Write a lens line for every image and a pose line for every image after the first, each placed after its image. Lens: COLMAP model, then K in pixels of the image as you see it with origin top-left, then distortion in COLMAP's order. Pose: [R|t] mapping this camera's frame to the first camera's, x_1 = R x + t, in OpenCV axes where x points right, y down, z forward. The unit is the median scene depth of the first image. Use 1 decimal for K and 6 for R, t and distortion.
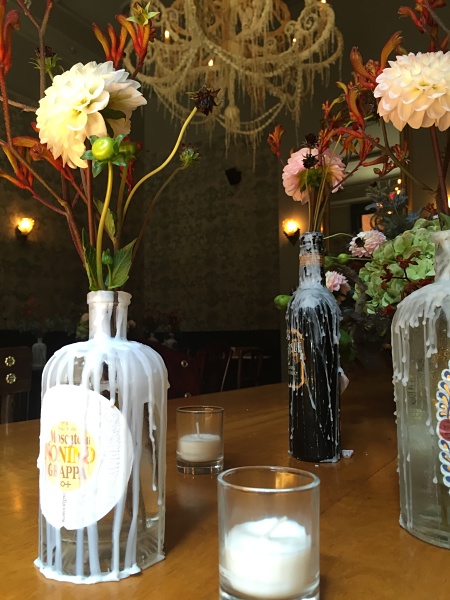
lens RADIAL K [[519.5, 0, 225.6], [0, 519.5, 301.4], [0, 0, 1]] dist [0.053303, -0.078380]
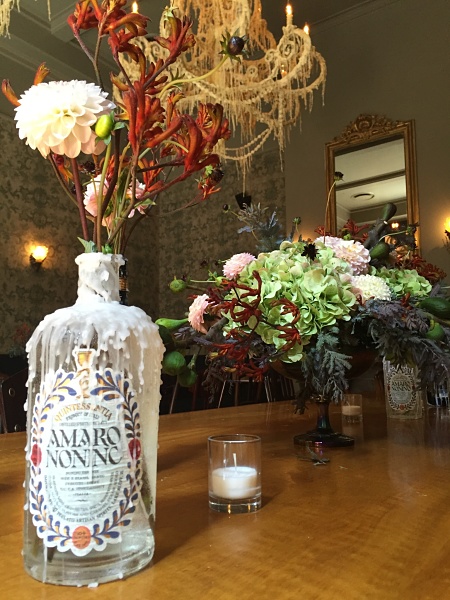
lens RADIAL K [[519.5, 0, 224.8], [0, 519.5, 300.6], [0, 0, 1]] dist [0.053303, -0.078380]
pose [[0.997475, -0.011560, -0.070070, 0.087276], [0.008341, 0.998904, -0.046055, -0.001187], [0.070526, 0.045355, 0.996478, 0.002098]]
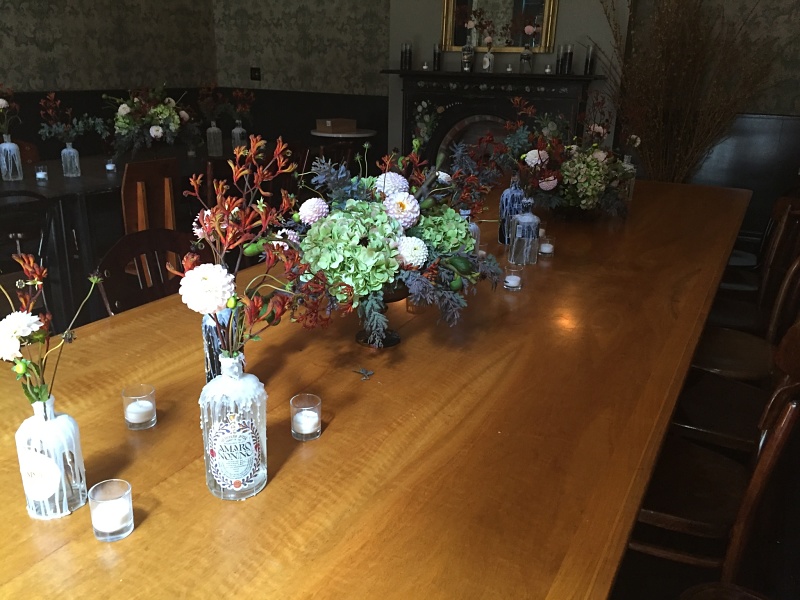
lens RADIAL K [[692.6, 0, 401.1], [0, 692.6, 299.9], [0, 0, 1]] dist [0.053303, -0.078380]
pose [[0.998113, 0.010364, 0.060529, 0.105365], [-0.034065, 0.913552, 0.405292, -0.159018], [-0.051096, -0.406589, 0.912181, -0.147315]]
